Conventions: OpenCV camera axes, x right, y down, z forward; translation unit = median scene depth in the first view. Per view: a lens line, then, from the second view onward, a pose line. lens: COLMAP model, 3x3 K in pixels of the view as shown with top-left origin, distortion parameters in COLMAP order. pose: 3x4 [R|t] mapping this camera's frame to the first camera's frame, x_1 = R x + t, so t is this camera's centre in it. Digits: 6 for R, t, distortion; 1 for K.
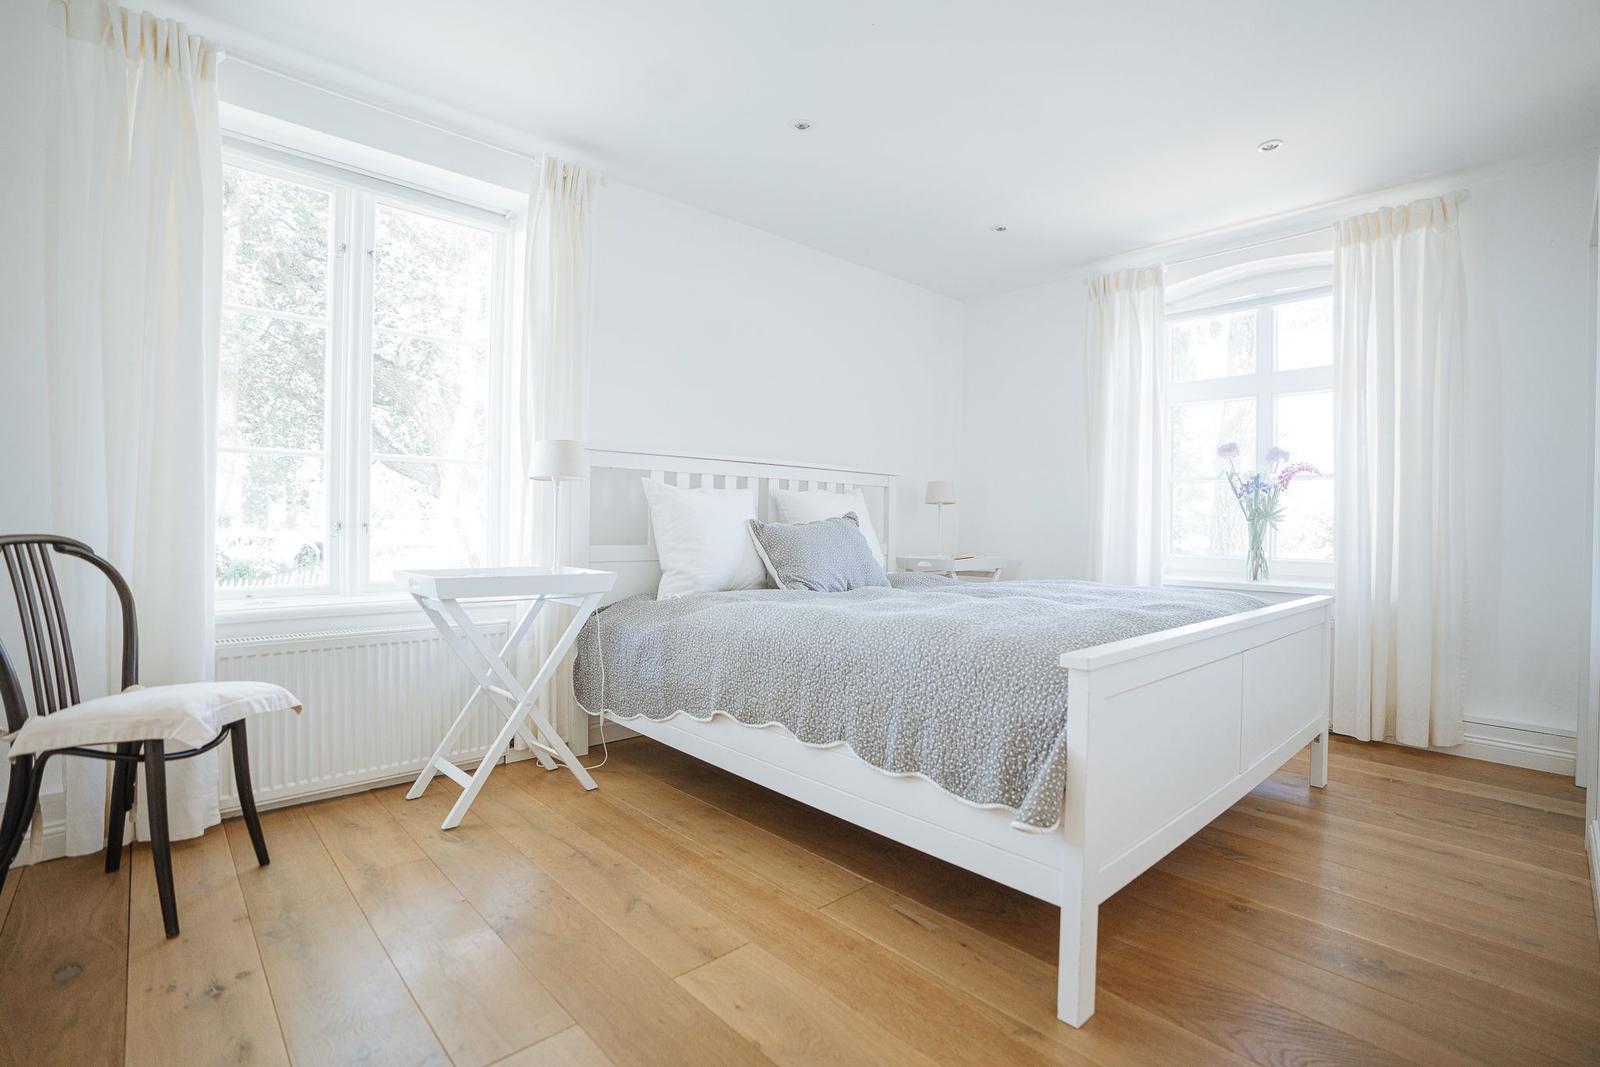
lens RADIAL K [[710.9, 0, 800.0], [0, 710.9, 533.5], [0, 0, 1]] dist [-0.047921, -0.000084]
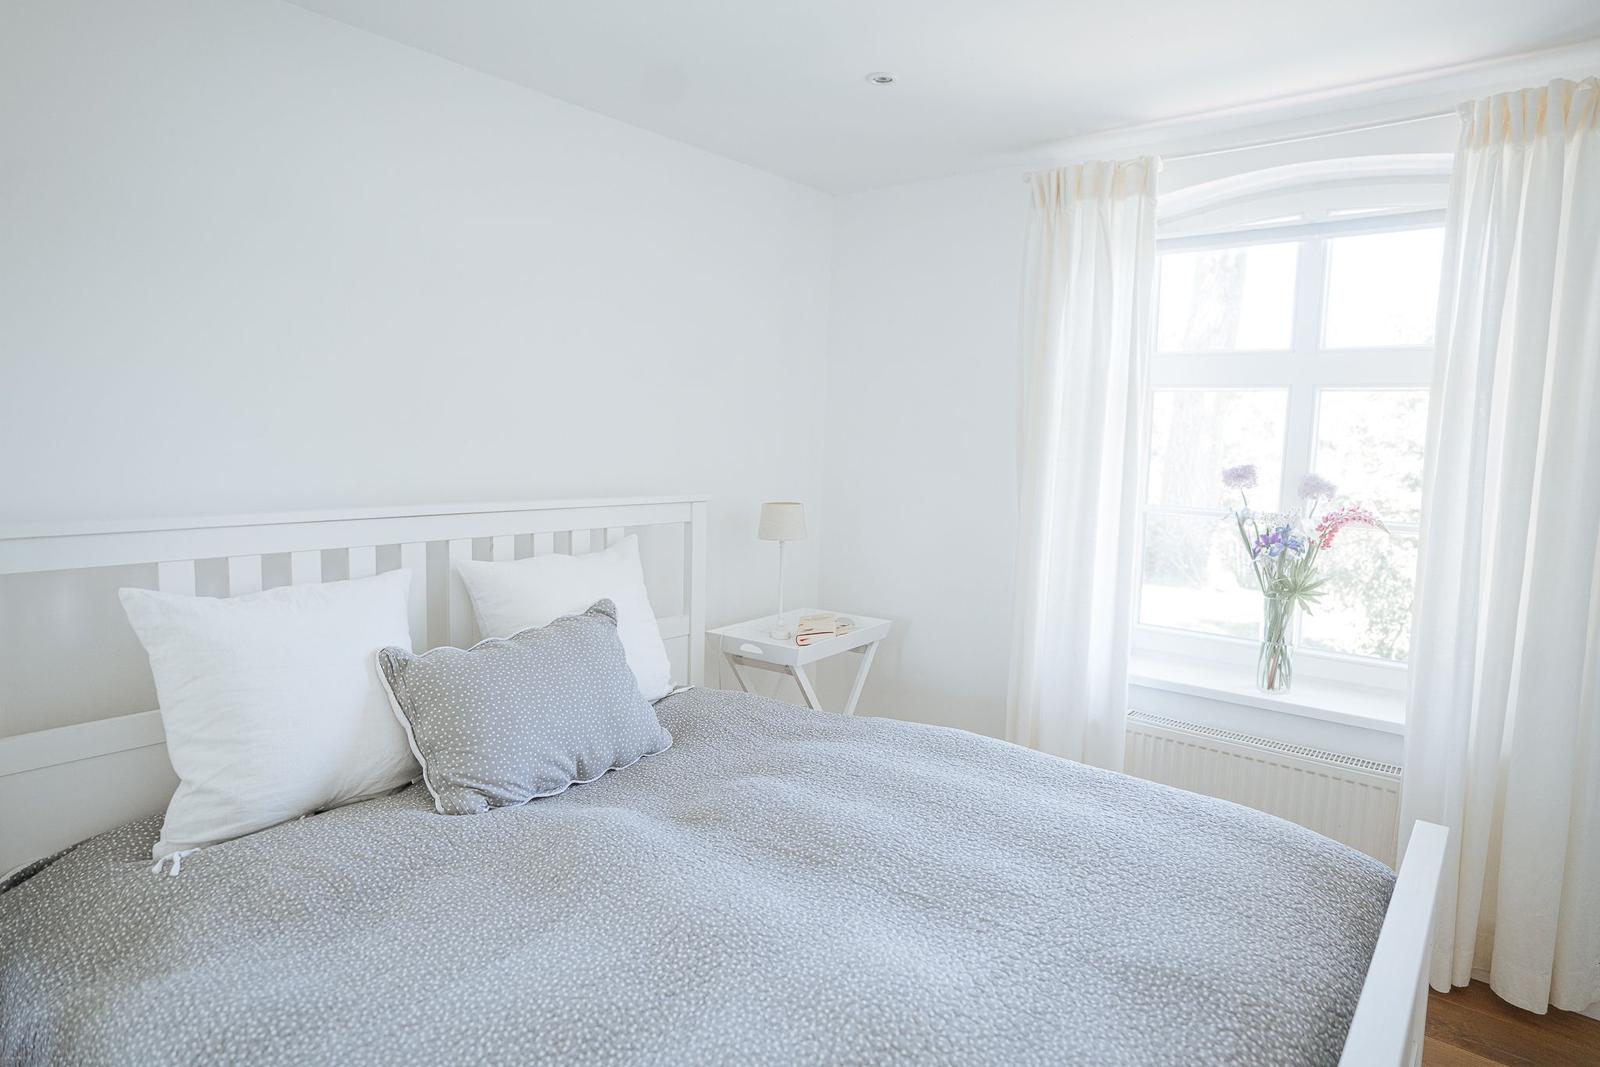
lens RADIAL K [[924.5, 0, 800.0], [0, 924.5, 533.5], [0, 0, 1]] dist [0.001431, 0.000041]
pose [[0.990204, -0.003458, 0.139582, 0.119303], [-0.010898, 0.994730, 0.101949, -0.152862], [-0.139199, -0.102472, 0.984948, 0.254150]]
